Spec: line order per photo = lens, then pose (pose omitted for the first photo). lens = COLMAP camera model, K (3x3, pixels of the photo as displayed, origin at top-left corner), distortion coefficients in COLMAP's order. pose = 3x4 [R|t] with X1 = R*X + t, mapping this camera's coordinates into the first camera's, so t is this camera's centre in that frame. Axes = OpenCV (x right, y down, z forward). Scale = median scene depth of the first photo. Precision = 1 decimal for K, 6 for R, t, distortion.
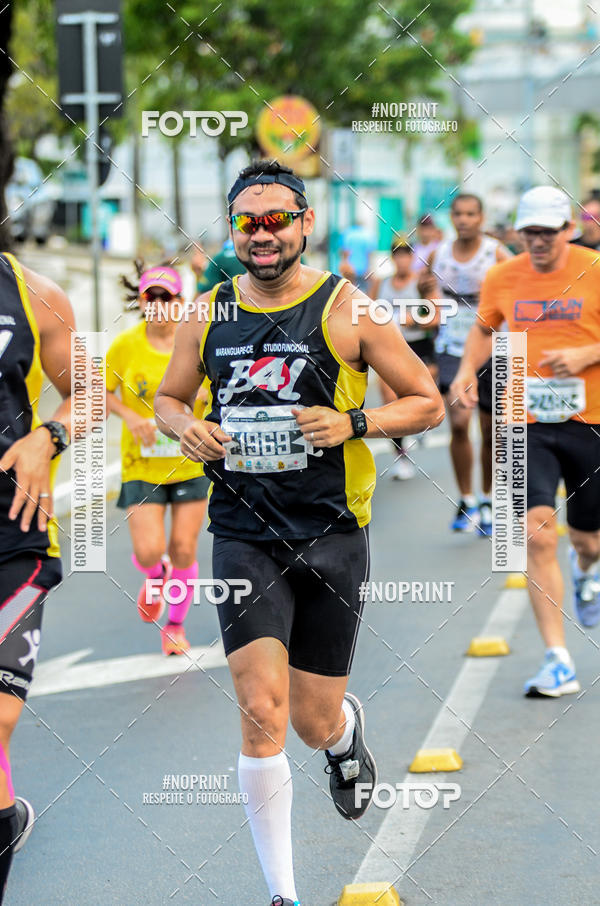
lens RADIAL K [[4457.3, 0, 300.0], [0, 4457.3, 452.9], [0, 0, 1]] dist [-0.043586, 5.132108]
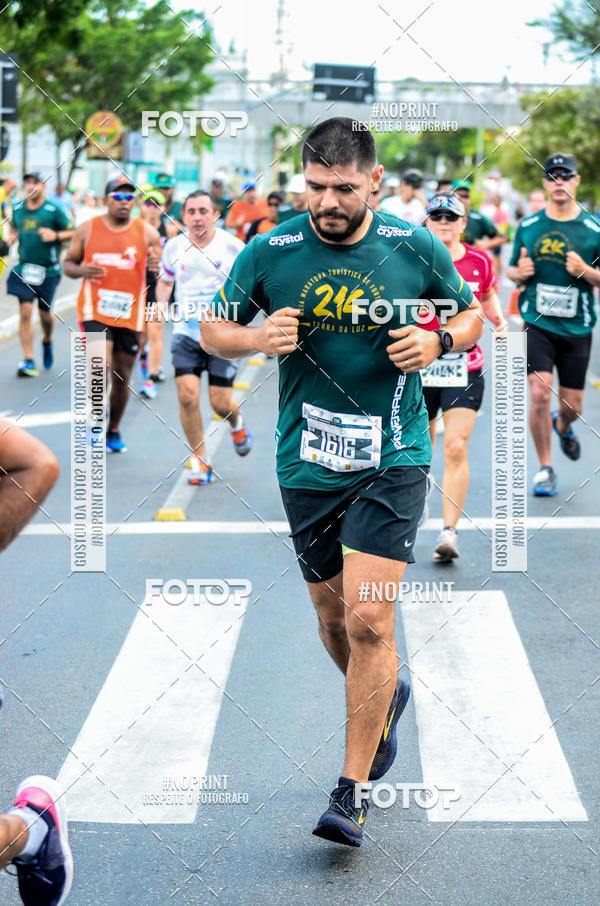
lens RADIAL K [[3137.3, 0, 298.4], [0, 3137.3, 453.4], [0, 0, 1]] dist [-0.211910, -0.689951]
pose [[0.996388, 0.036788, 0.076537, -0.014739], [-0.039326, 0.998717, 0.031910, 0.008291], [-0.075265, -0.034805, 0.996556, -0.179558]]
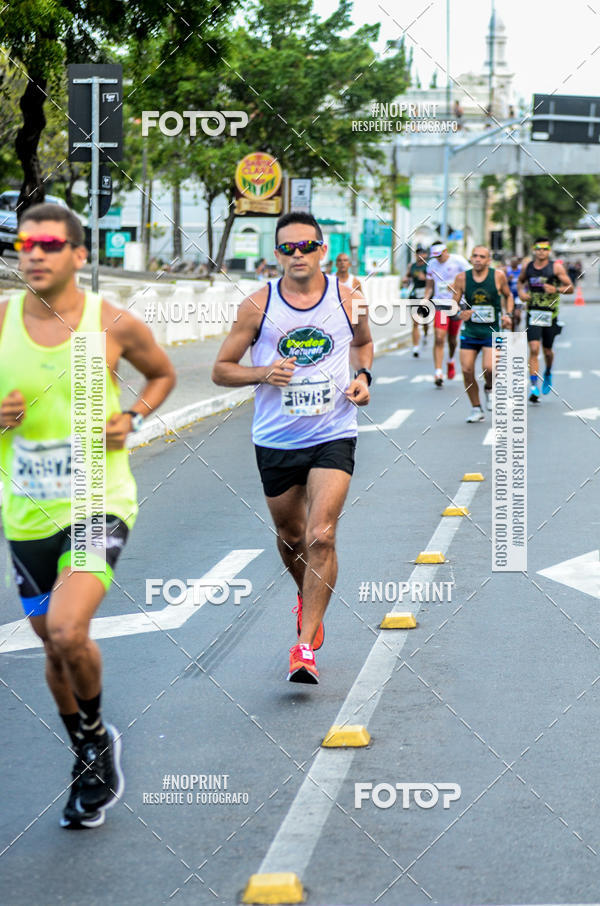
lens RADIAL K [[3137.3, 0, 298.4], [0, 3137.3, 453.4], [0, 0, 1]] dist [-0.211910, -0.689951]
pose [[0.999565, 0.028773, 0.006444, 0.005278], [-0.028849, 0.999511, 0.012051, -0.004591], [-0.006094, -0.012231, 0.999907, 0.102262]]
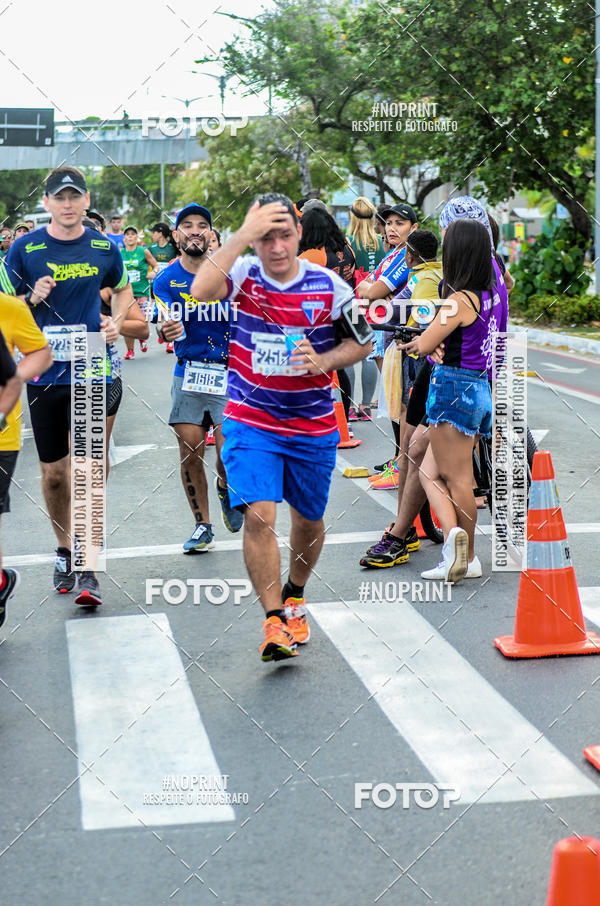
lens RADIAL K [[3173.3, 0, 298.6], [0, 3173.3, 452.6], [0, 0, 1]] dist [-0.024837, -0.918736]
pose [[0.986217, -0.017690, 0.164508, -0.007898], [0.014902, 0.999724, 0.018170, 0.008926], [-0.164784, -0.015469, 0.986208, -0.206752]]
